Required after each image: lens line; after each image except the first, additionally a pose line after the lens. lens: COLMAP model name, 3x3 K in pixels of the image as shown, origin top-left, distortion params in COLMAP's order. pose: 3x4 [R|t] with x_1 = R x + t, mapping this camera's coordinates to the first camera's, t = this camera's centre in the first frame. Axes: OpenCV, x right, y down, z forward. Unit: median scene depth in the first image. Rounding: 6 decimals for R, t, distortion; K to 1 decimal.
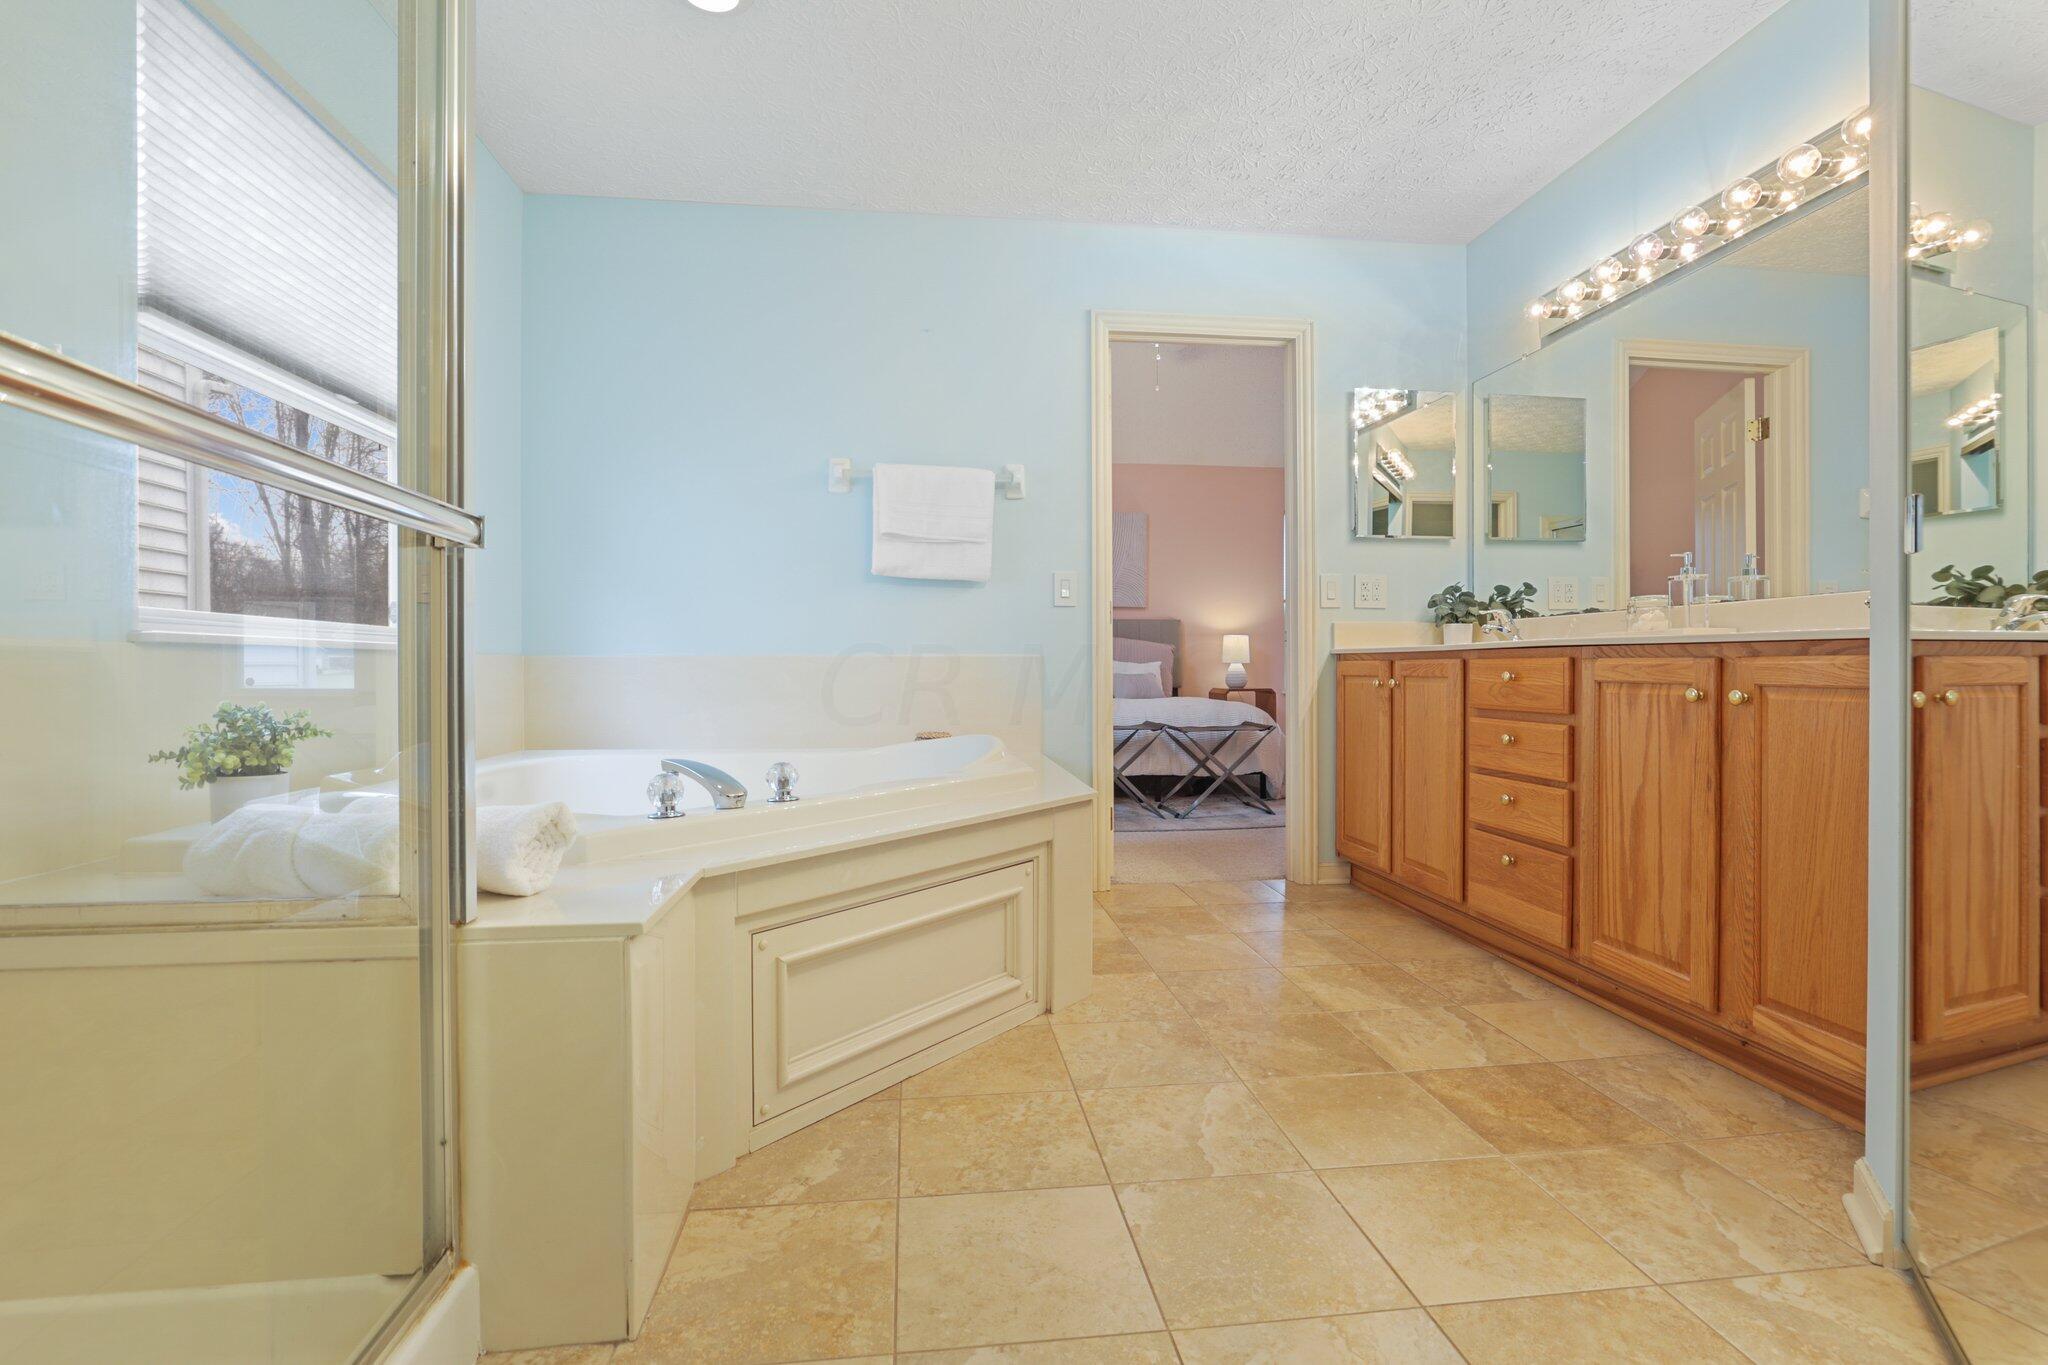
lens RADIAL K [[949.6, 0, 1015.6], [0, 949.6, 673.3], [0, 0, 1]] dist [-0.026578, 0.000755]
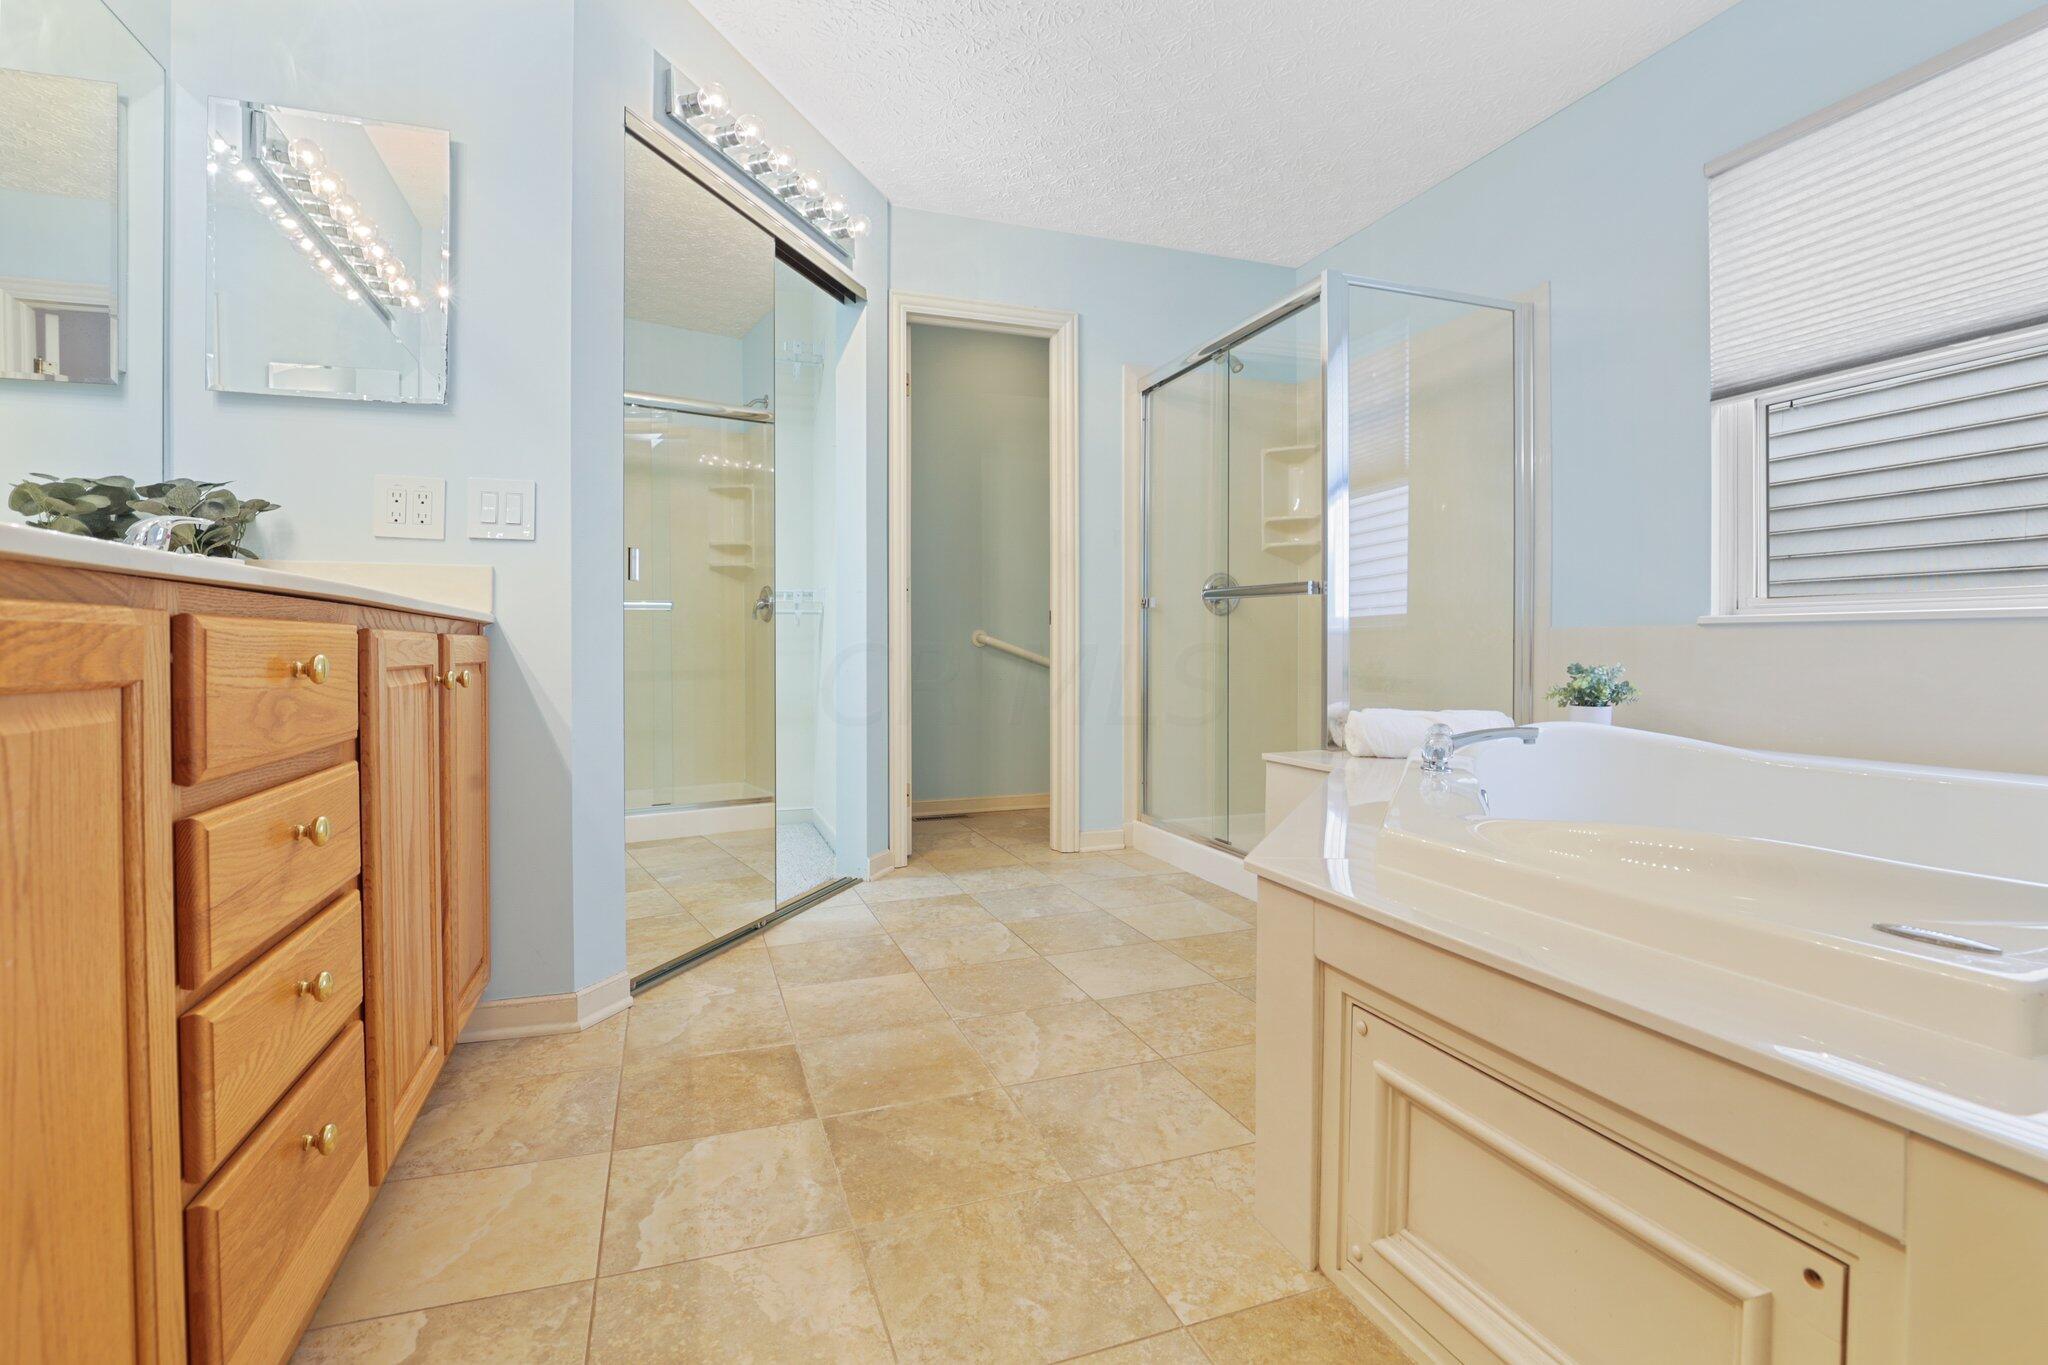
lens RADIAL K [[949.6, 0, 1015.6], [0, 949.6, 673.3], [0, 0, 1]] dist [-0.026578, 0.000755]
pose [[-0.973745, 0.012587, -0.227294, 0.437217], [0.004798, 0.999383, 0.034787, -0.007897], [0.227592, 0.032783, -0.973205, 1.910784]]
